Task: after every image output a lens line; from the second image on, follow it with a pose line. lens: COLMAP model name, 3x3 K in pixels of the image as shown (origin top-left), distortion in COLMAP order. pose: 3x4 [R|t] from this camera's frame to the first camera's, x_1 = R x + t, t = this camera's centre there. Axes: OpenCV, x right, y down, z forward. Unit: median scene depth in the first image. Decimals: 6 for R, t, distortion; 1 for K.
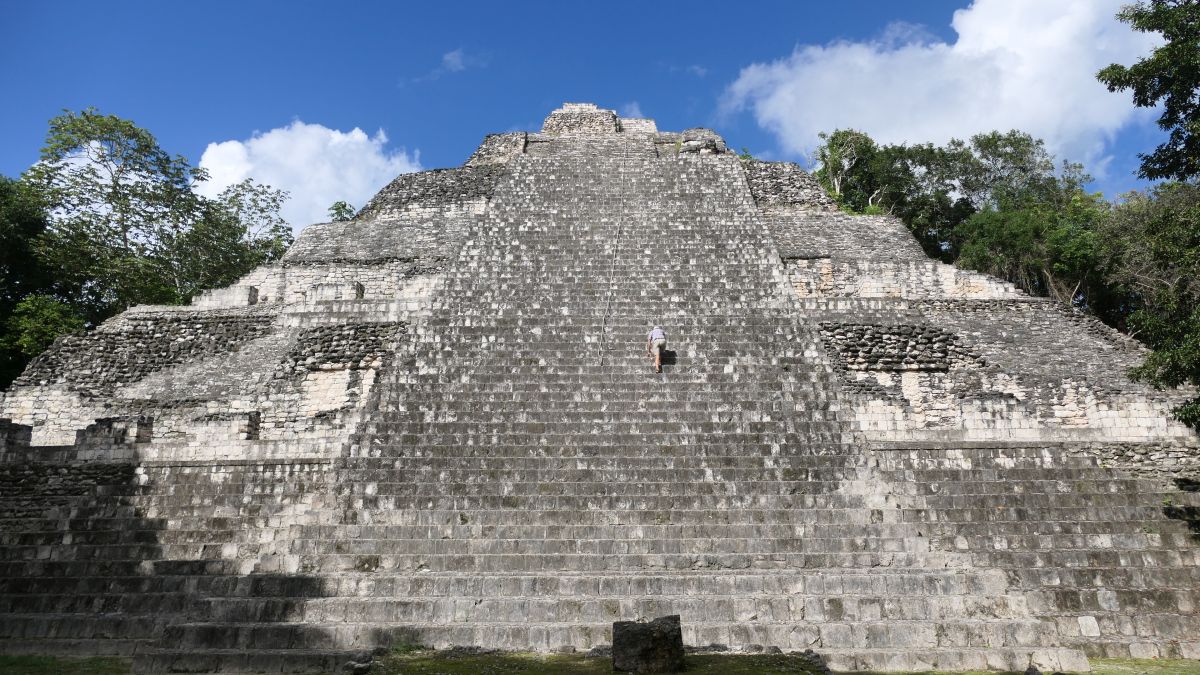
lens RADIAL K [[863.3, 0, 608.0], [0, 863.3, 365.0], [0, 0, 1]] dist [-0.023034, 0.015759]
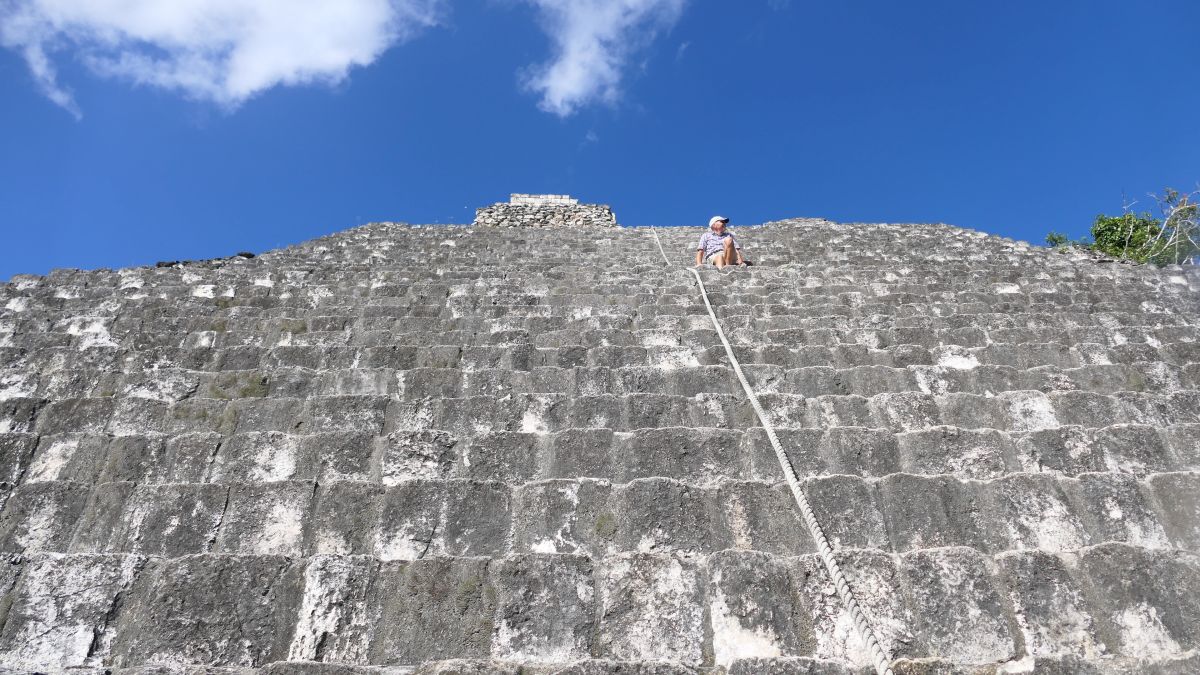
lens RADIAL K [[863.3, 0, 610.4], [0, 863.3, 335.8], [0, 0, 1]] dist [-0.023034, 0.015759]
pose [[0.999508, 0.003638, 0.031149, -0.017913], [0.006999, 0.942327, -0.334619, -0.109971], [-0.030570, 0.334673, 0.941838, 1.069843]]
